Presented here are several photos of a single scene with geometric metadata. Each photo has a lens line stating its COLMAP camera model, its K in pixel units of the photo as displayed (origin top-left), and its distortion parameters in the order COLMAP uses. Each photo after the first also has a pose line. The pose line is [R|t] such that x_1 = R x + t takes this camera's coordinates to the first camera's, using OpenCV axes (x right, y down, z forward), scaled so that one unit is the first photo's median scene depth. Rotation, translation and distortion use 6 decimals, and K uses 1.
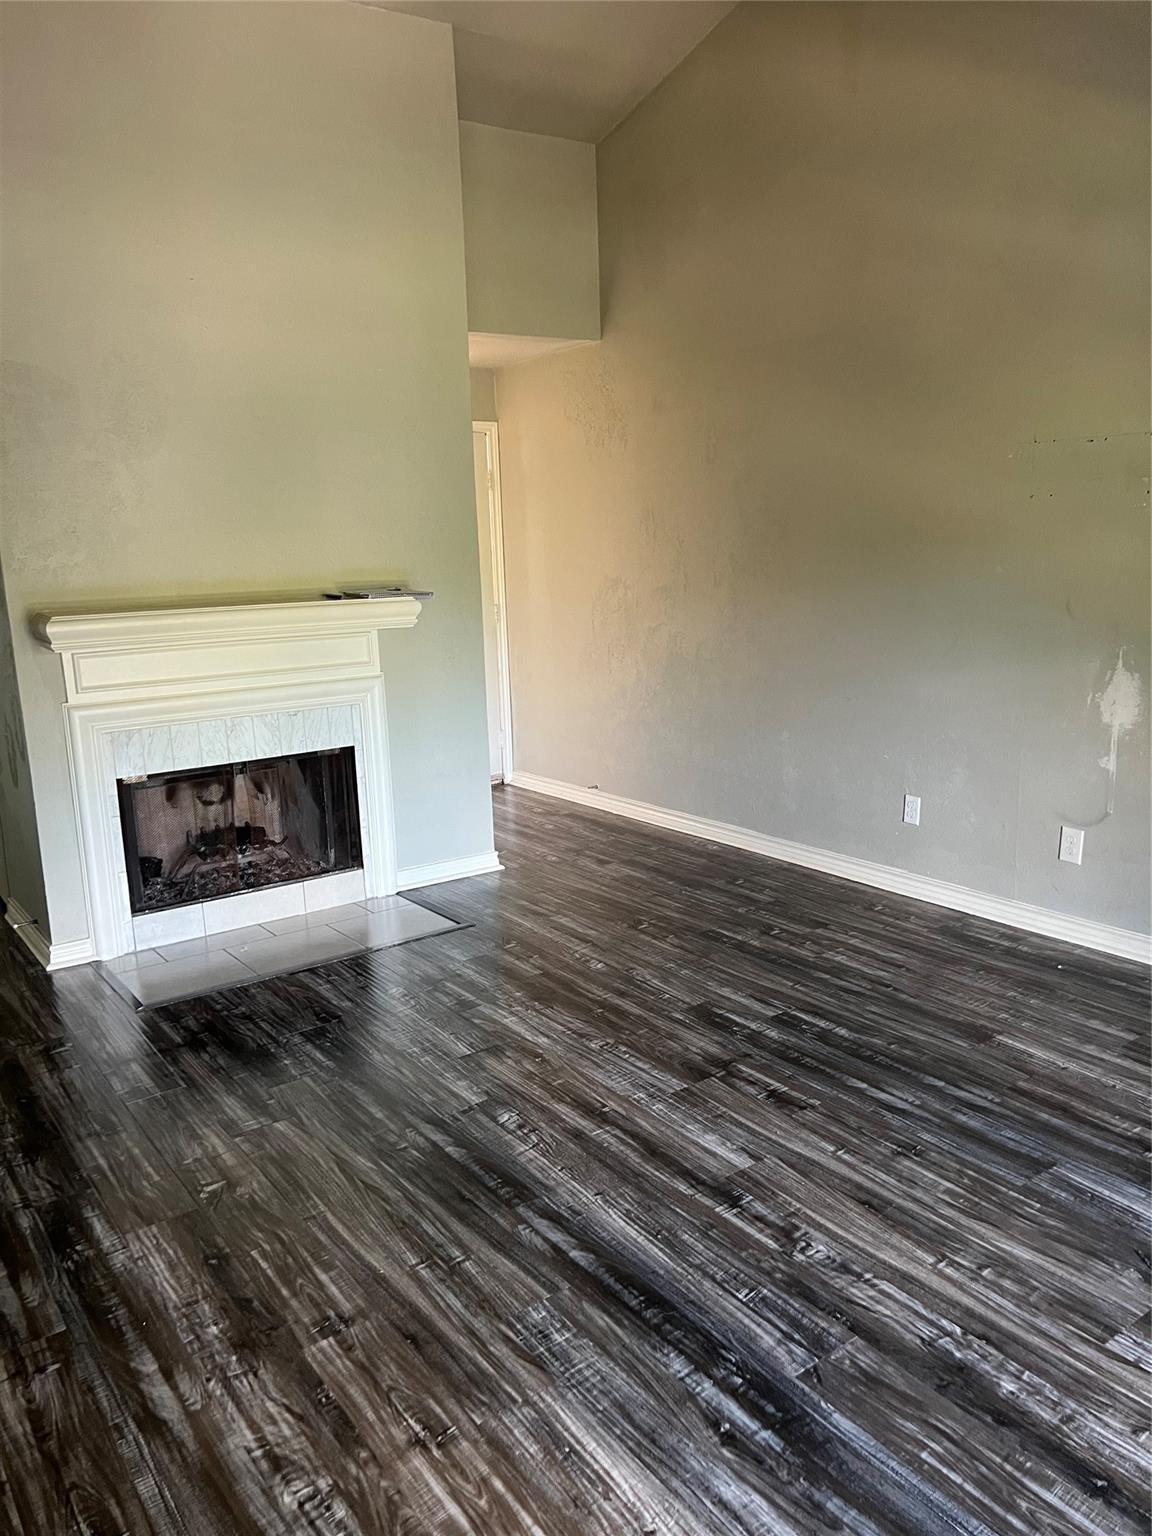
lens RADIAL K [[1175.0, 0, 573.6], [0, 1175.0, 775.7], [0, 0, 1]] dist [0.081216, -0.085063]
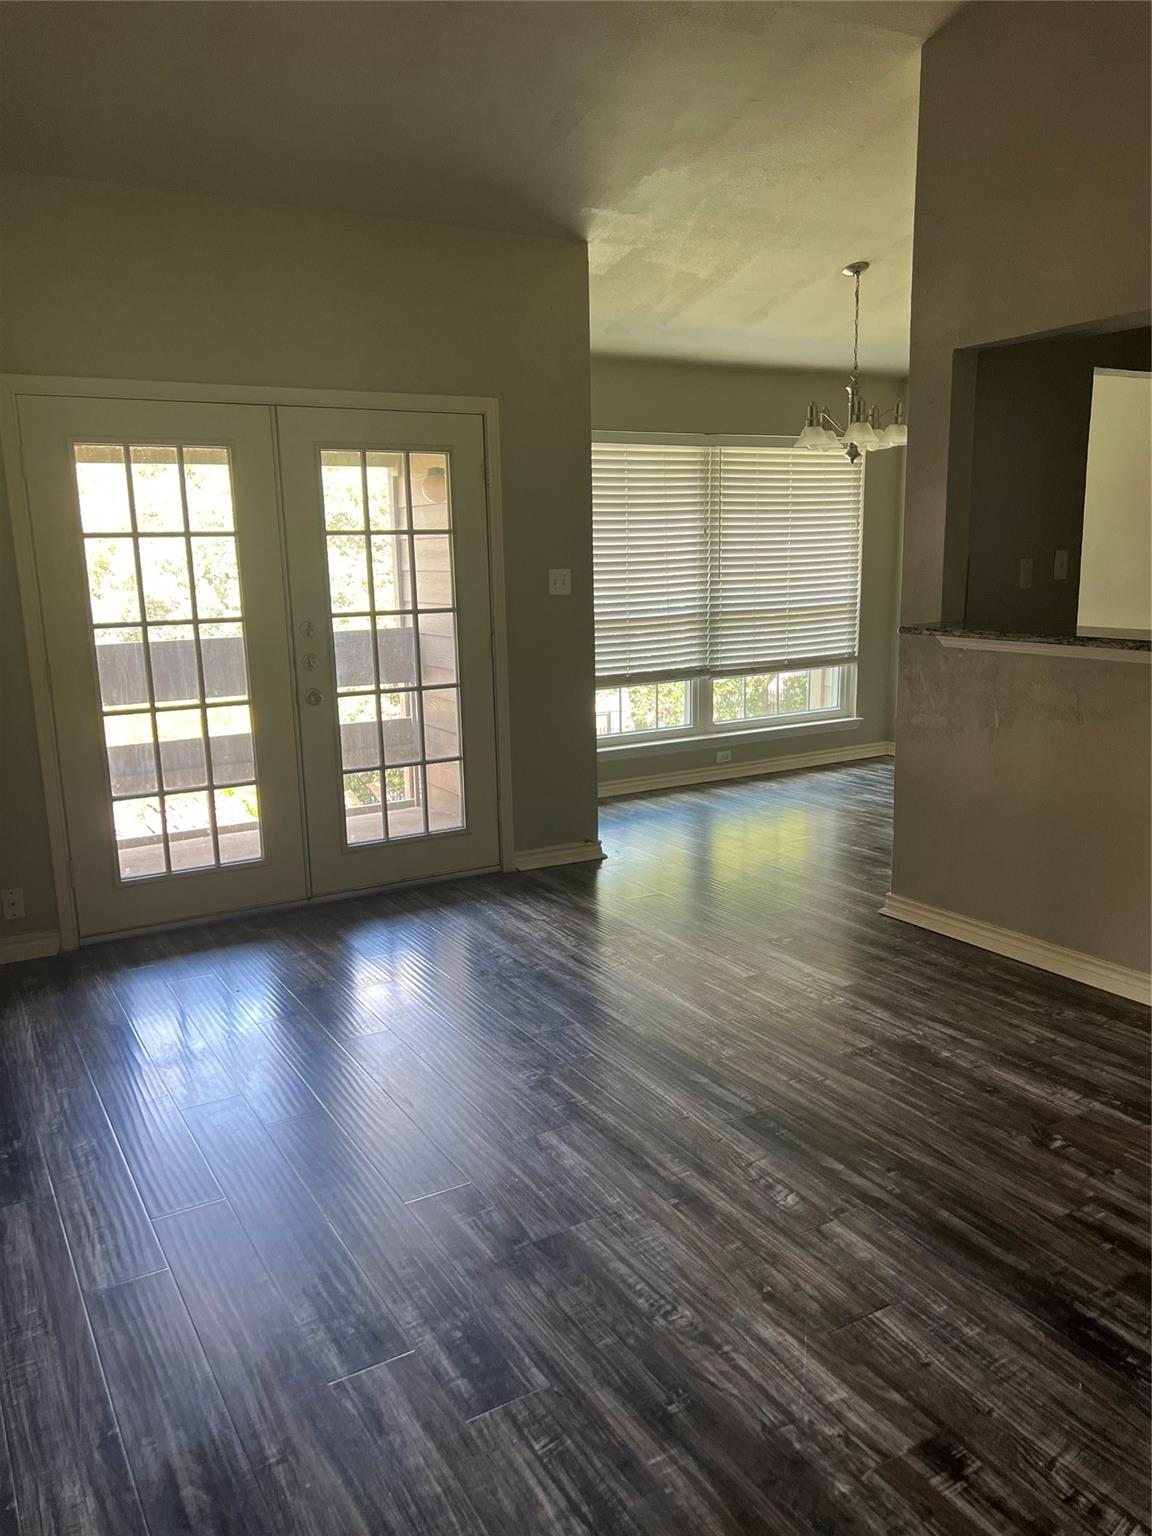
lens RADIAL K [[1175.0, 0, 573.6], [0, 1175.0, 775.7], [0, 0, 1]] dist [0.081216, -0.085063]
pose [[-0.994765, 0.032286, 0.096952, 0.006375], [0.067322, 0.920833, 0.384103, -0.352960], [-0.076876, 0.388620, -0.918186, 1.730067]]
